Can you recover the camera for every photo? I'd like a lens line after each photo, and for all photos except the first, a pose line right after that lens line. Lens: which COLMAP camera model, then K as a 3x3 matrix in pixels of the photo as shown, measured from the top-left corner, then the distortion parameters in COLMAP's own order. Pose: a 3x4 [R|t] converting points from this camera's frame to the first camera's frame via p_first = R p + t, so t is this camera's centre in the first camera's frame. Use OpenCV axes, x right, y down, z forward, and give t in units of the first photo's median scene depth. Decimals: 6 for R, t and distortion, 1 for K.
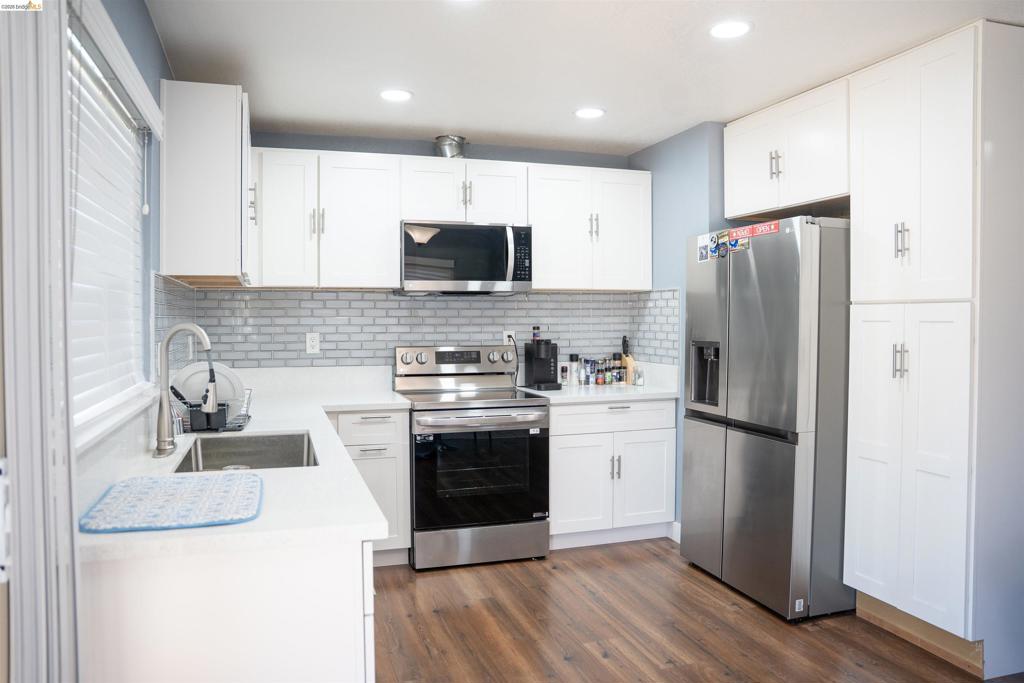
lens RADIAL K [[720.9, 0, 508.6], [0, 720.9, 343.3], [0, 0, 1]] dist [-0.124768, 0.084216]
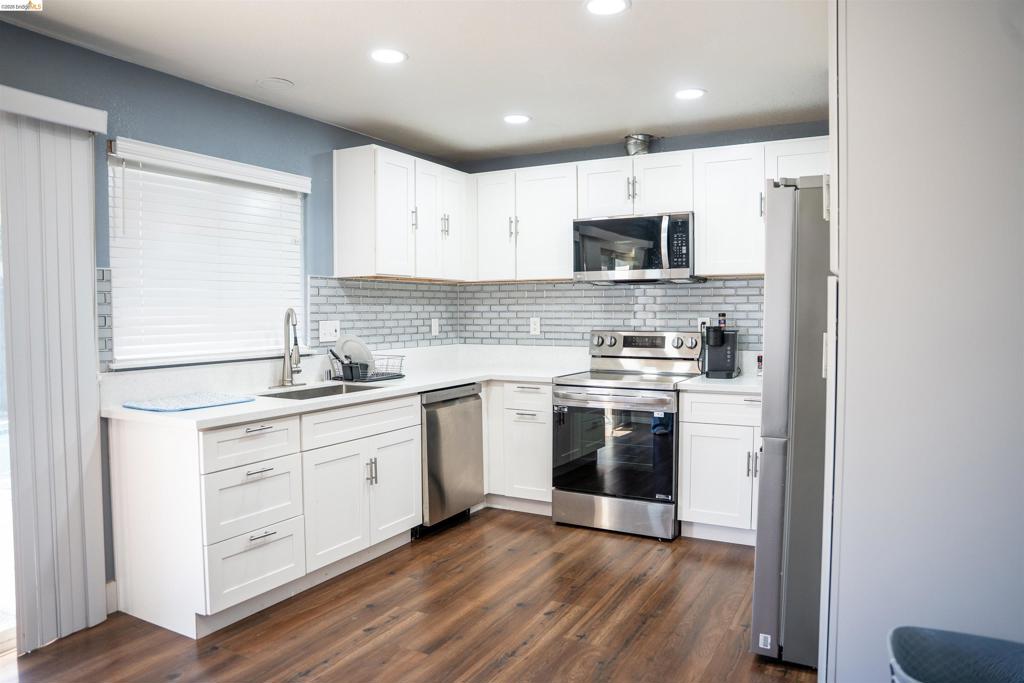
lens RADIAL K [[720.9, 0, 508.6], [0, 720.9, 343.3], [0, 0, 1]] dist [-0.124768, 0.084216]
pose [[0.666081, 0.032711, -0.745162, 0.616484], [-0.020017, 0.999462, 0.025981, -0.002002], [0.745611, -0.002390, 0.666377, 0.150566]]
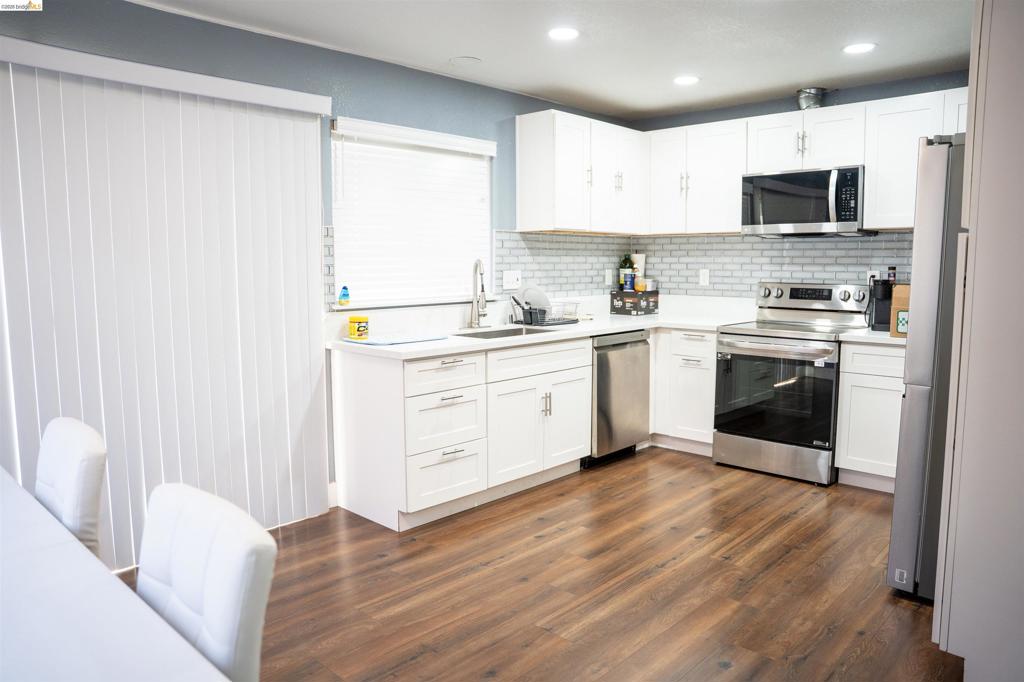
lens RADIAL K [[720.9, 0, 508.6], [0, 720.9, 342.8], [0, 0, 1]] dist [-0.124768, 0.084216]
pose [[0.460390, 0.099046, -0.882174, 0.702142], [-0.025332, 0.994817, 0.098472, -0.000711], [0.887355, -0.022988, 0.460513, 0.106030]]
